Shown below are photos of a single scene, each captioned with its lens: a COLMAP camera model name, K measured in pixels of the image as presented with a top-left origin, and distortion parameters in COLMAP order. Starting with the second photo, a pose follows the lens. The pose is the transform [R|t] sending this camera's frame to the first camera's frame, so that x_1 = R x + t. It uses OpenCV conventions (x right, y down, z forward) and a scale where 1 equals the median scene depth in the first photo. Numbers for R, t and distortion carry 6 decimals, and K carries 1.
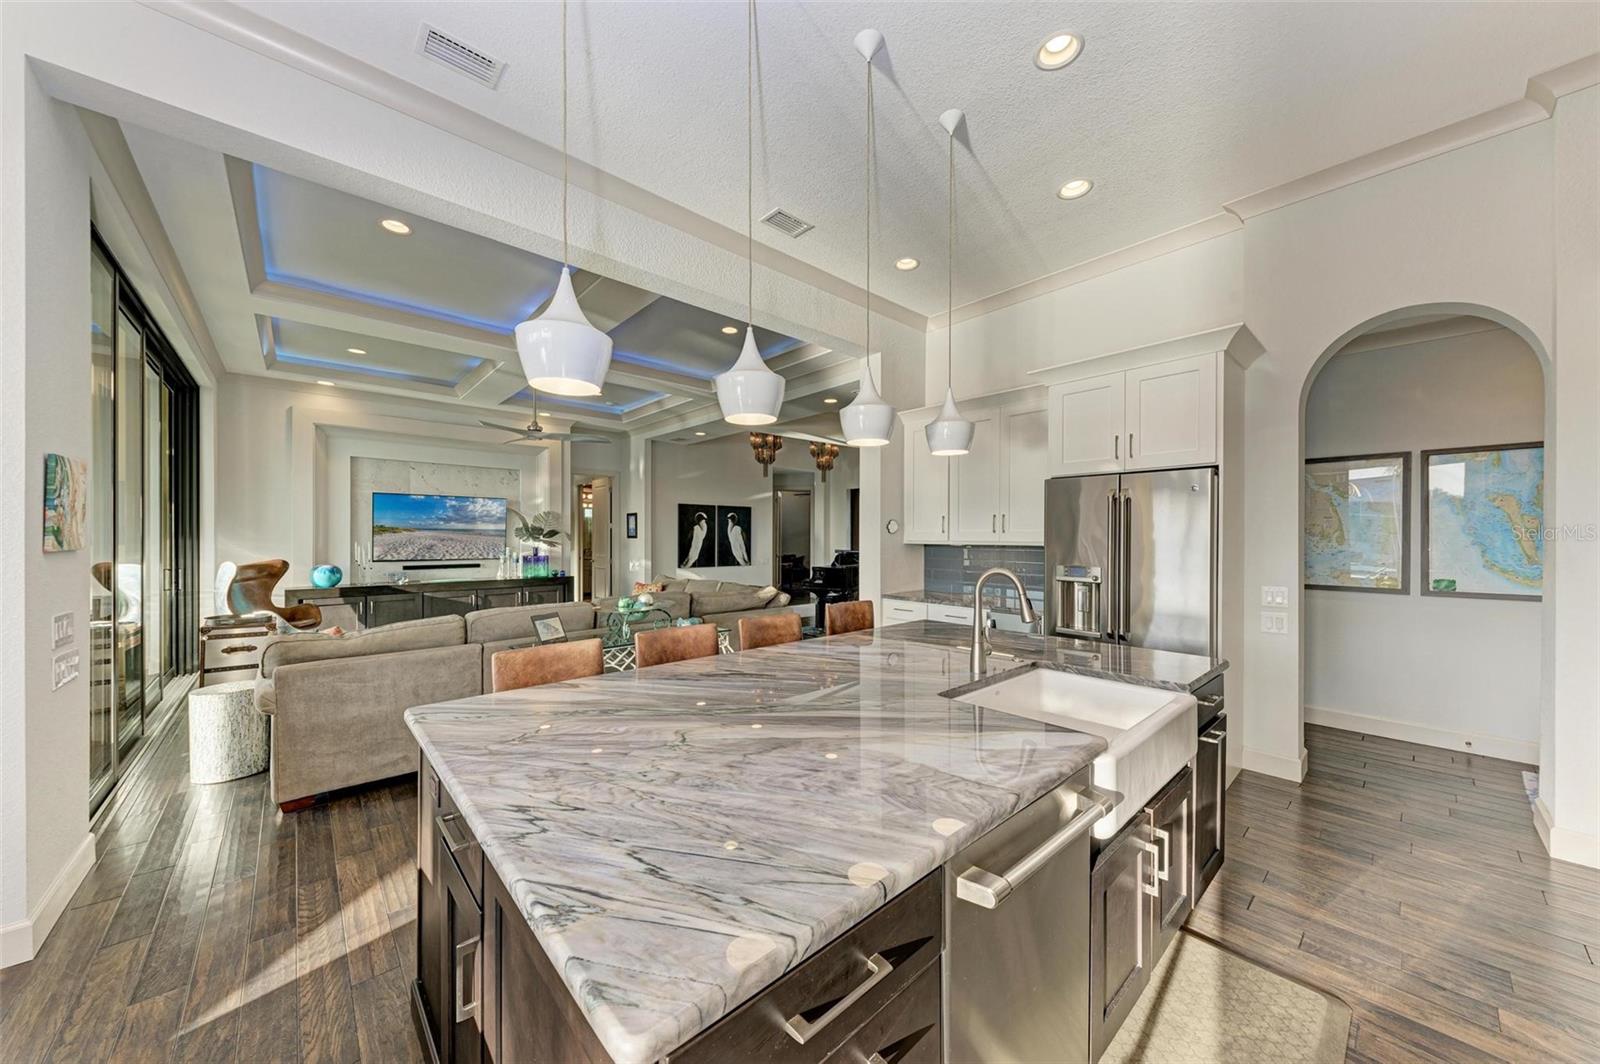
lens RADIAL K [[557.4, 0, 800.0], [0, 557.4, 532.0], [0, 0, 1]] dist [0.001499, 0.000038]
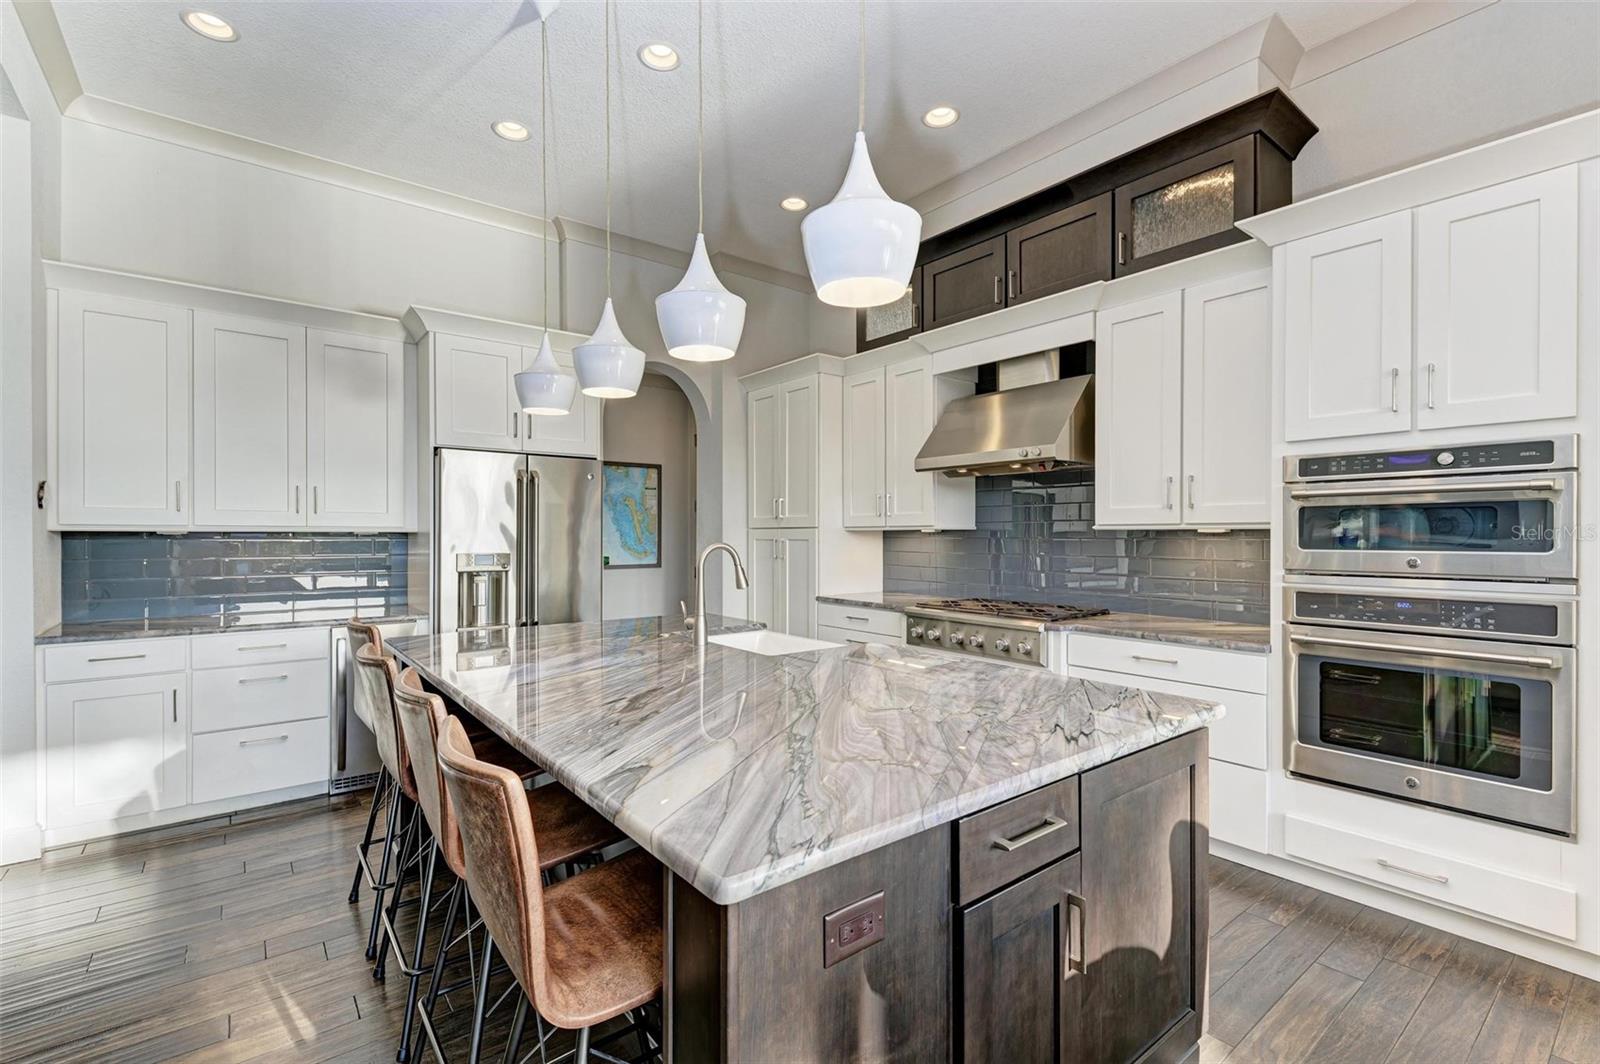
lens RADIAL K [[714.8, 0, 800.0], [0, 714.8, 532.0], [0, 0, 1]] dist [0.000009, 0.000064]
pose [[0.072510, 0.002696, 0.997364, -0.432665], [-0.007926, 0.999966, -0.002127, 0.018713], [-0.997336, -0.007750, 0.072529, 0.315875]]
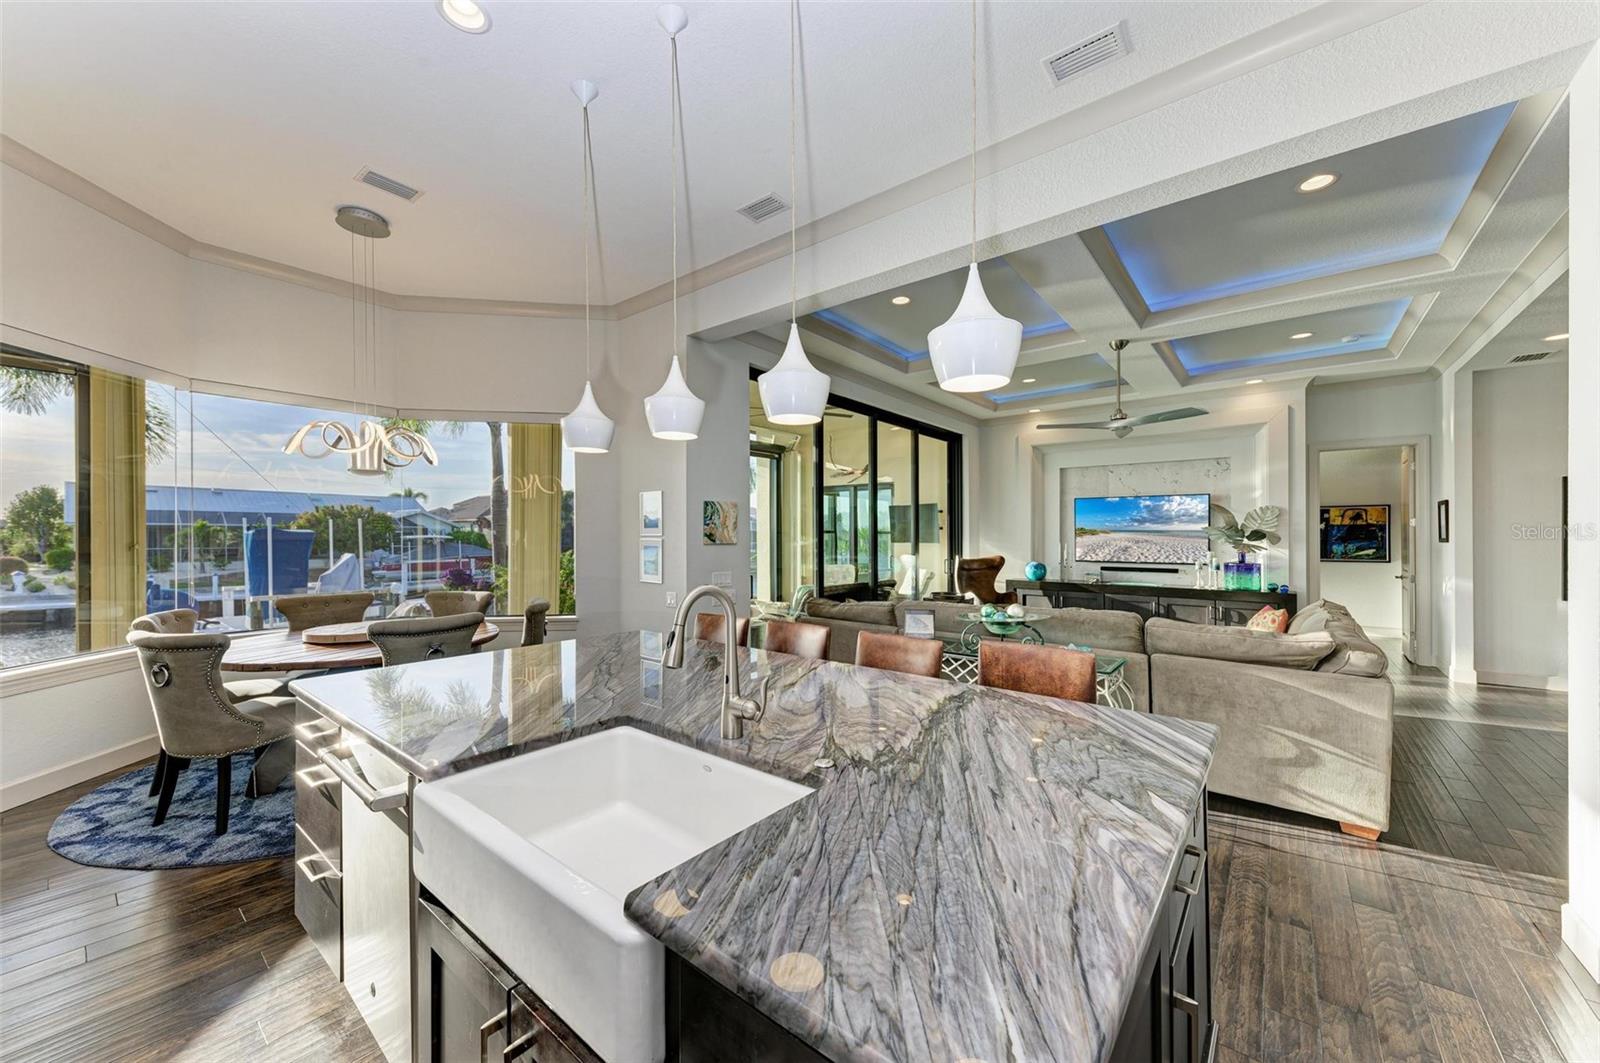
lens RADIAL K [[592.8, 0, 800.0], [0, 592.8, 531.5], [0, 0, 1]] dist [-0.000120, -0.000011]
pose [[0.149197, -0.008653, -0.988770, 0.402451], [0.005373, 0.999954, -0.007941, 0.001709], [0.988793, -0.004128, 0.149236, 0.370393]]
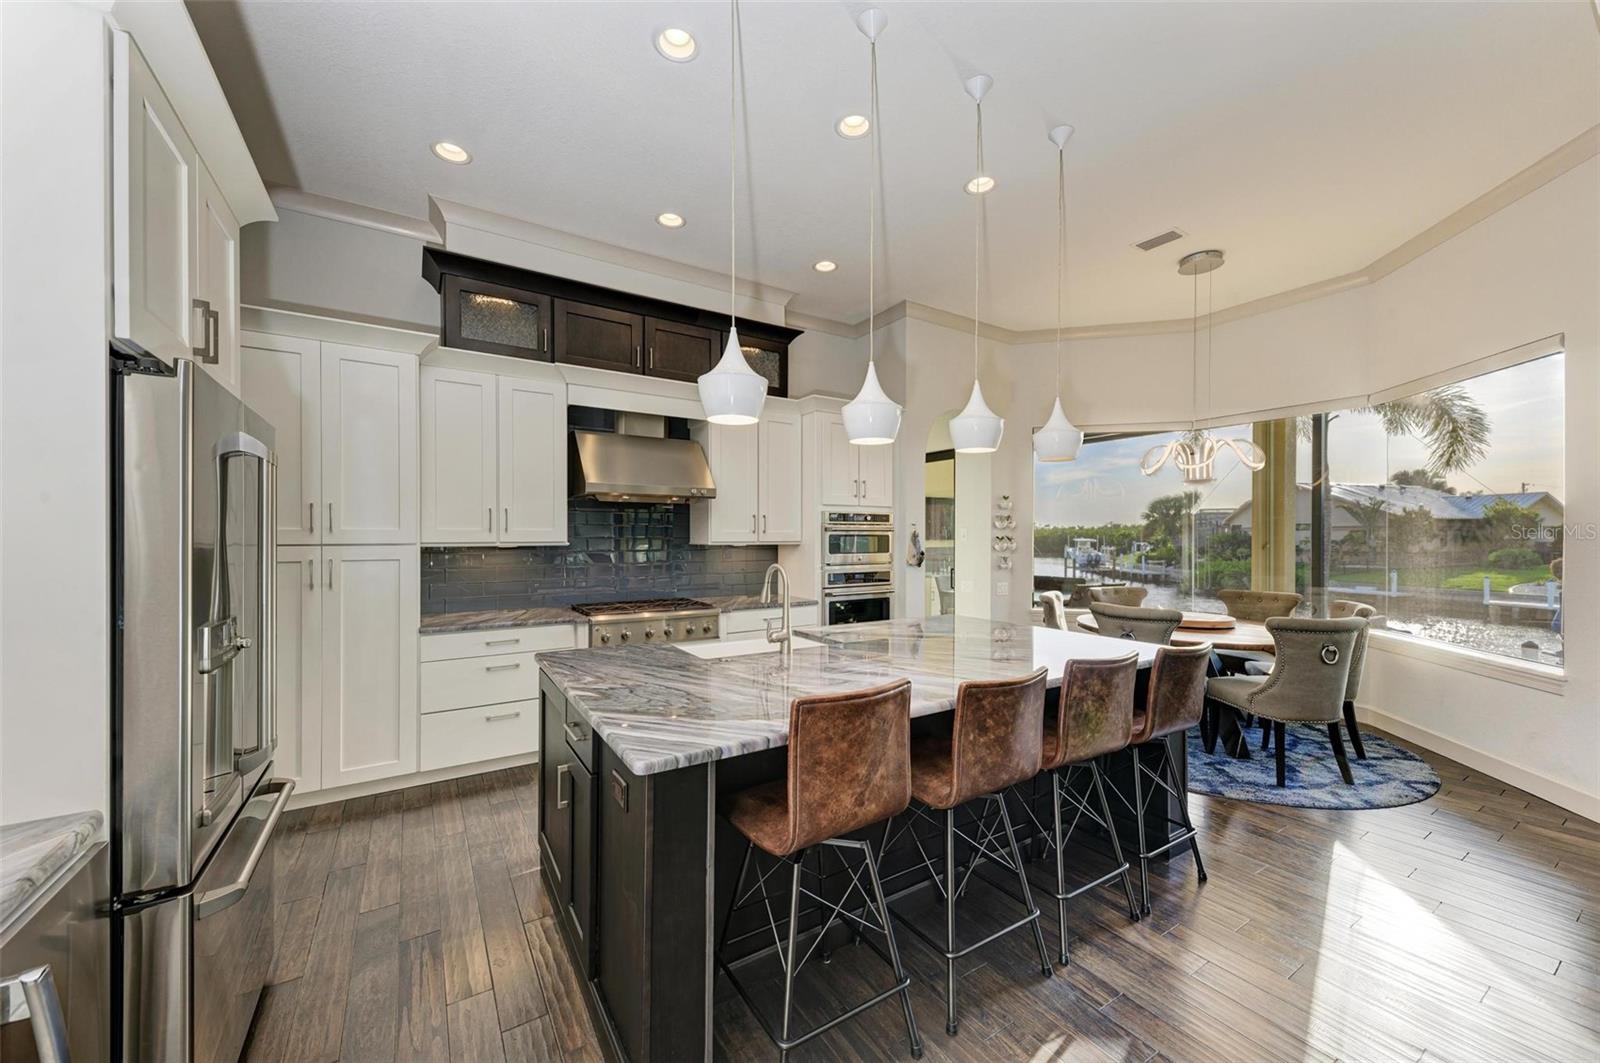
lens RADIAL K [[614.8, 0, 800.0], [0, 614.8, 531.5], [0, 0, 1]] dist [-0.000295, -0.000062]
pose [[-0.986807, -0.004821, 0.161830, -0.025387], [-0.006069, 0.999956, -0.007221, -0.000411], [-0.161788, -0.008107, -0.986792, 0.945554]]
